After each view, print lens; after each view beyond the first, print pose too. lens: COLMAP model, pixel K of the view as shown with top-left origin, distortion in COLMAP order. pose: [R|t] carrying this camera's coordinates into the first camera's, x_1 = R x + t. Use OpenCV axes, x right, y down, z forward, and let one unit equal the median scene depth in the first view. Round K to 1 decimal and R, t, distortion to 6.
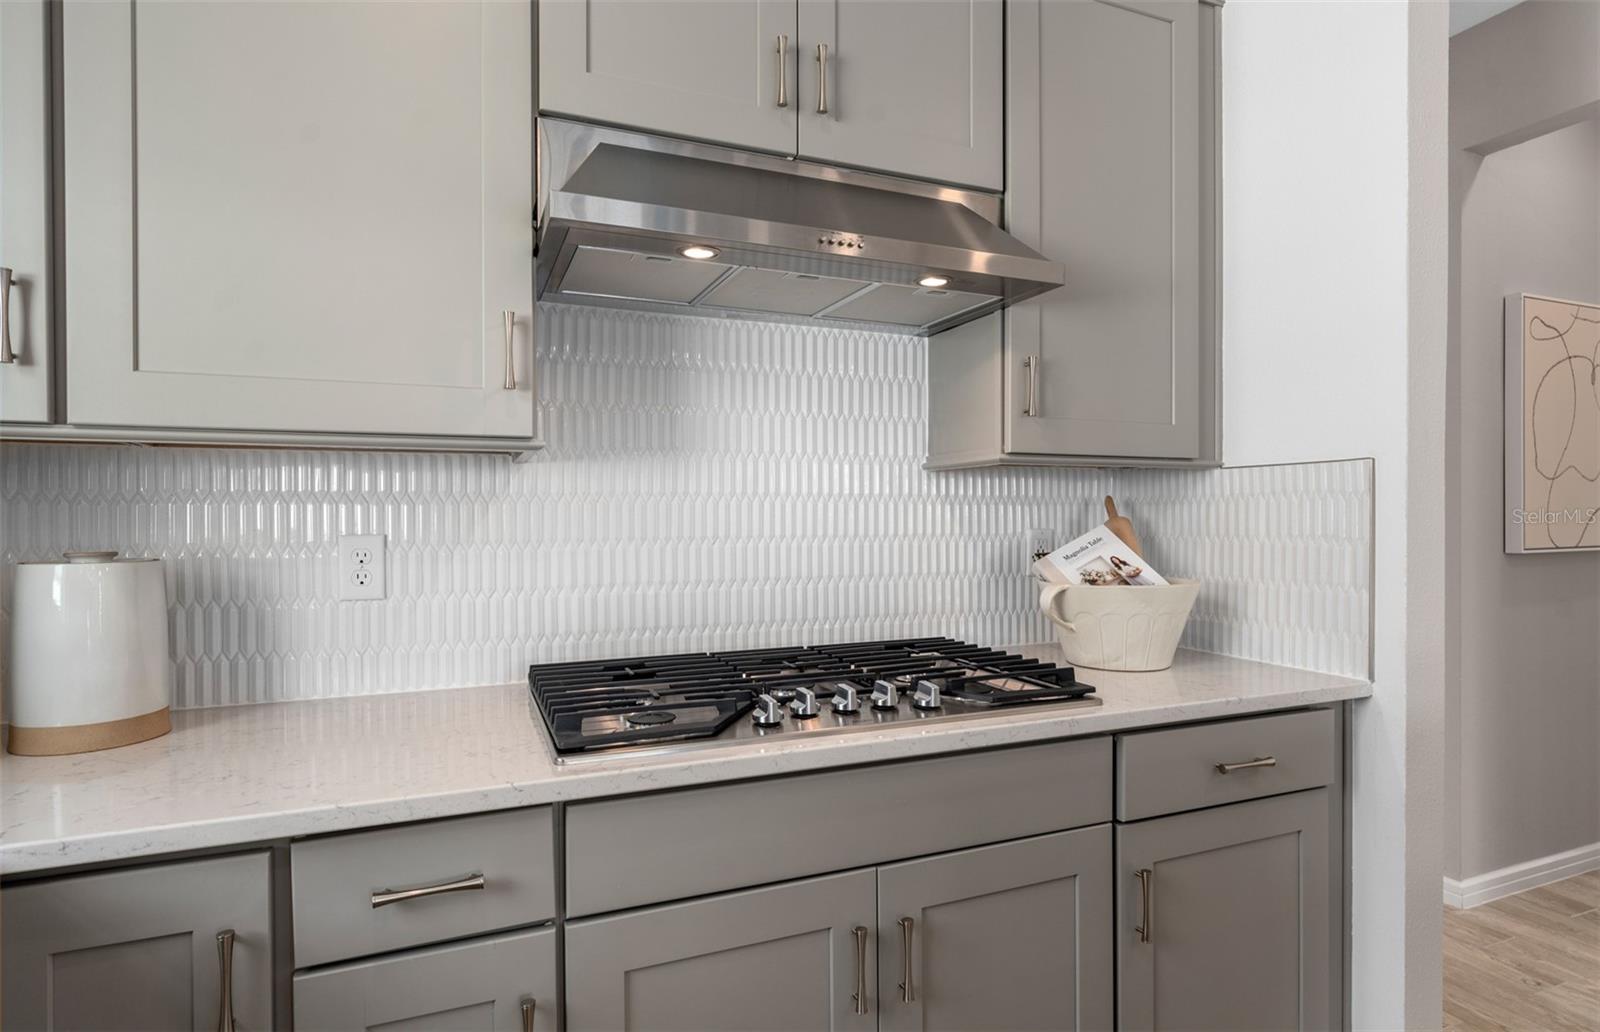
lens RADIAL K [[844.8, 0, 800.0], [0, 844.8, 516.0], [0, 0, 1]] dist [-0.000899, -0.000056]
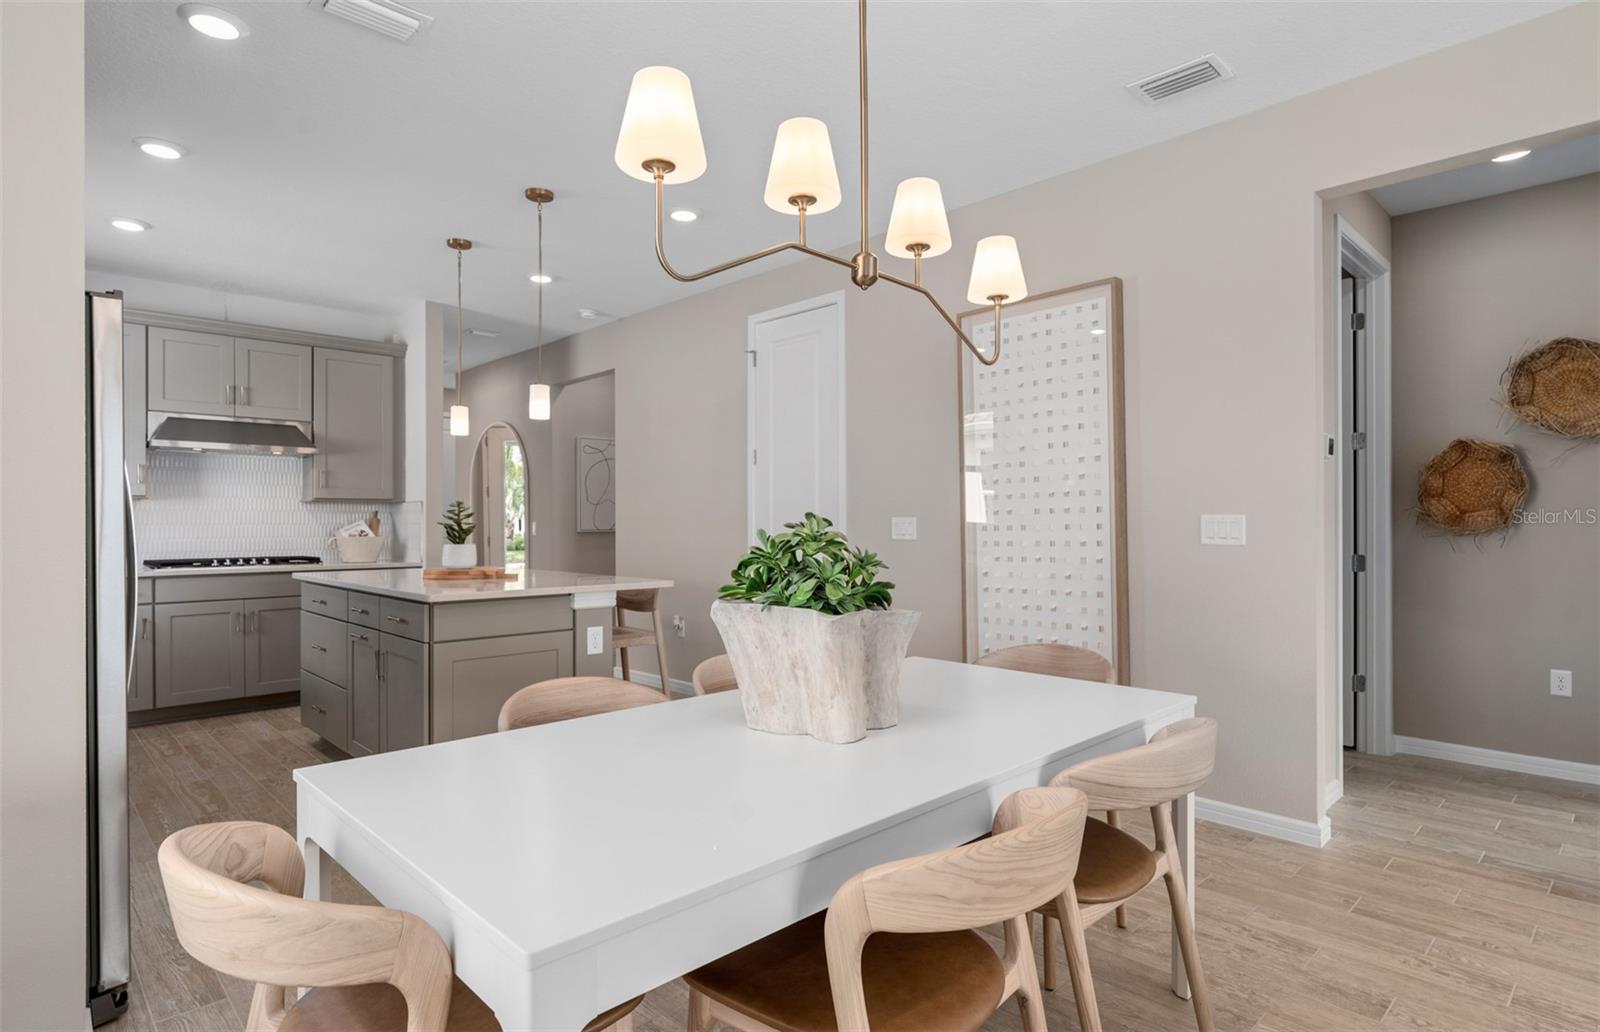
lens RADIAL K [[837.5, 0, 800.0], [0, 837.5, 516.0], [0, 0, 1]] dist [0.001617, -0.000053]
pose [[0.931152, -0.000381, 0.364632, 0.936676], [0.003326, 0.999967, -0.007448, 0.031077], [-0.364617, 0.008147, 0.931122, -3.195848]]
